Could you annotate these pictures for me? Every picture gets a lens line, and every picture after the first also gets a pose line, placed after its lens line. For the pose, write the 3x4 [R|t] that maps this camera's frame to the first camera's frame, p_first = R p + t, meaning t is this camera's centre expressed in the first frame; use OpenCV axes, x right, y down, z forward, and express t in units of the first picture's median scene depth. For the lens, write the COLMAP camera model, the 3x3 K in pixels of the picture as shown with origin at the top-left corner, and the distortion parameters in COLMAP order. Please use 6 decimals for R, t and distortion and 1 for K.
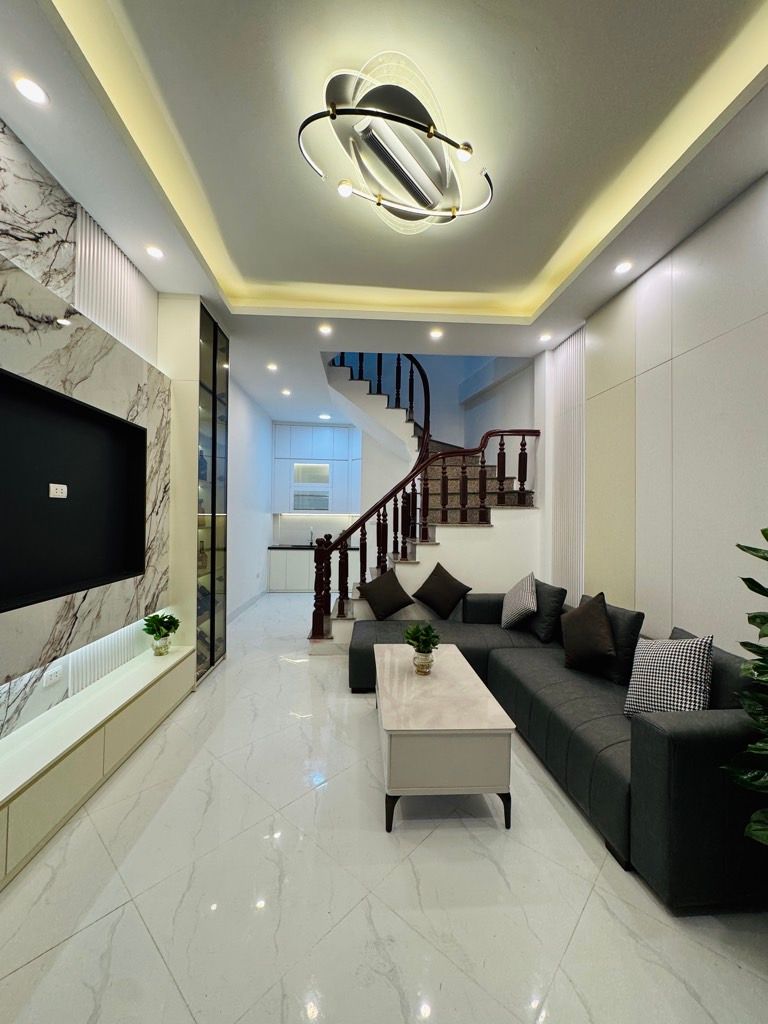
lens RADIAL K [[409.6, 0, 386.1], [0, 409.6, 509.7], [0, 0, 1]] dist [-0.002964, 0.001147]
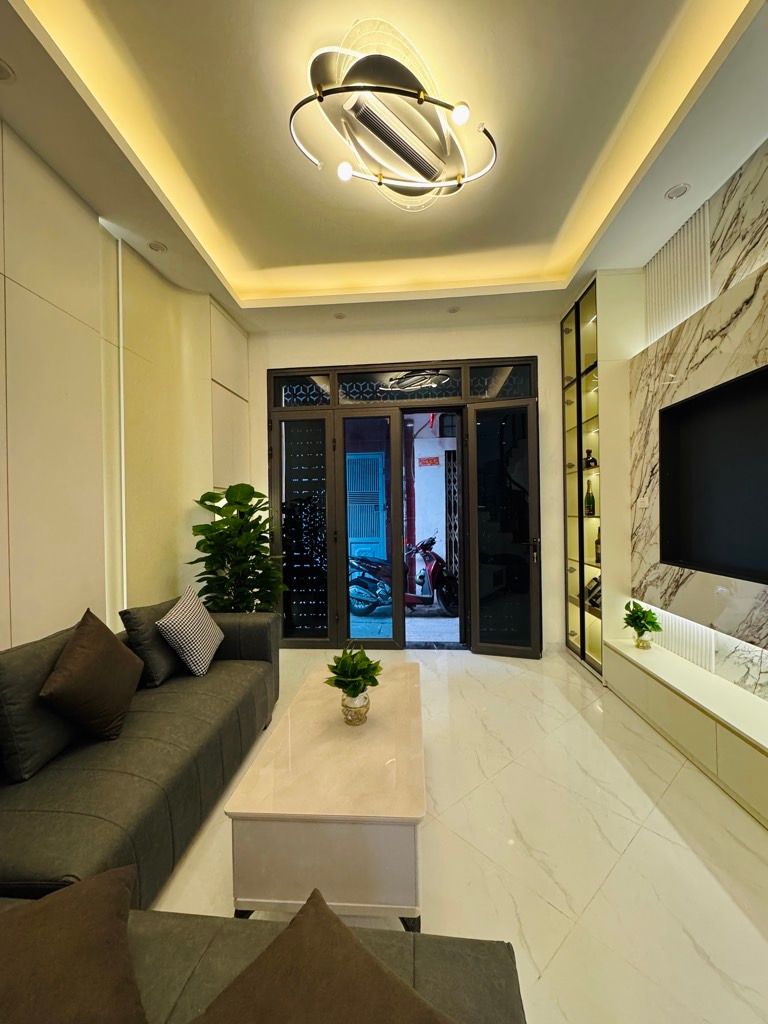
lens RADIAL K [[409.6, 0, 384.7], [0, 409.6, 510.3], [0, 0, 1]] dist [-0.002964, 0.001147]
pose [[-0.991315, 0.000651, 0.131508, -0.037180], [-0.002417, 0.999729, -0.023170, 0.041474], [-0.131488, -0.023287, -0.991044, 1.244292]]
